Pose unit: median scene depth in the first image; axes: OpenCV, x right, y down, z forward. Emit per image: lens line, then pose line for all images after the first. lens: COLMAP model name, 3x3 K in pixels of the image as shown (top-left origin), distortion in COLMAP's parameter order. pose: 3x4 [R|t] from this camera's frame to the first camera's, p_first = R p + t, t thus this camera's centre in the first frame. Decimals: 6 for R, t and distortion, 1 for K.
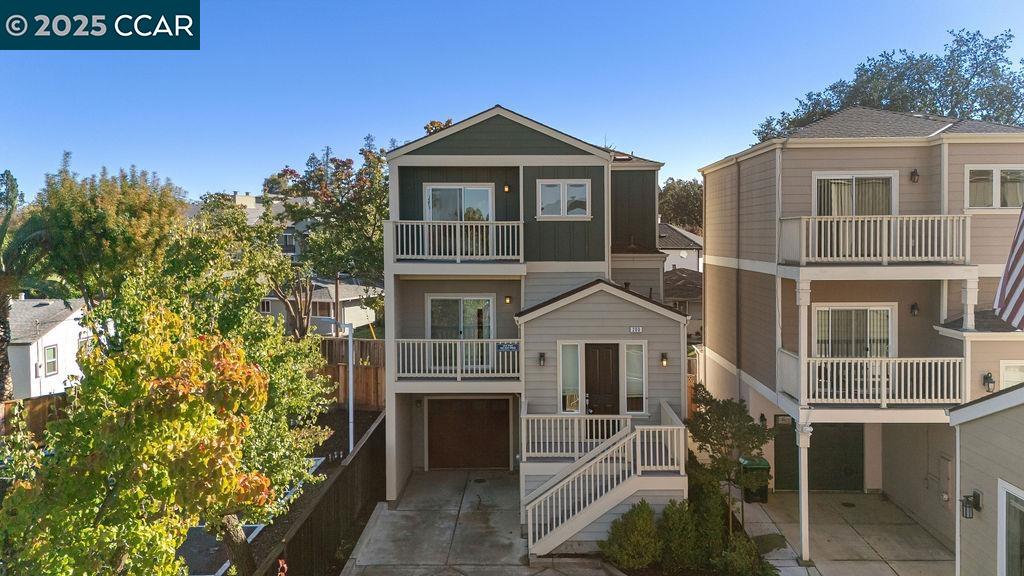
lens RADIAL K [[756.2, 0, 541.0], [0, 756.2, 254.1], [0, 0, 1]] dist [0.061038, -0.052019]
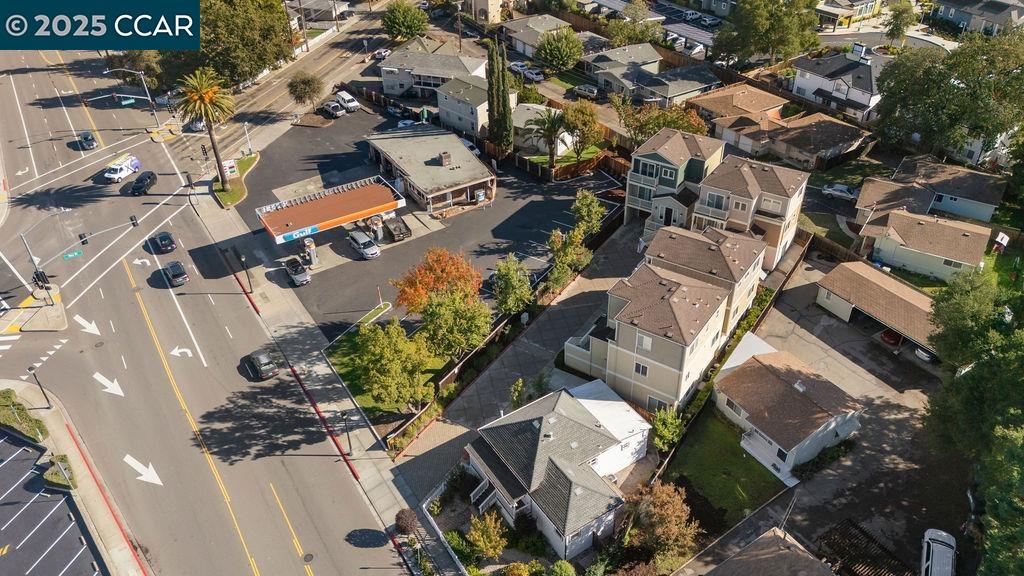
lens RADIAL K [[756.2, 0, 509.4], [0, 756.2, 293.5], [0, 0, 1]] dist [0.061038, -0.052019]
pose [[0.822218, 0.323091, -0.468583, 1.591194], [0.001274, 0.822223, 0.569164, -2.051081], [0.569172, -0.468574, 0.675634, -2.858694]]
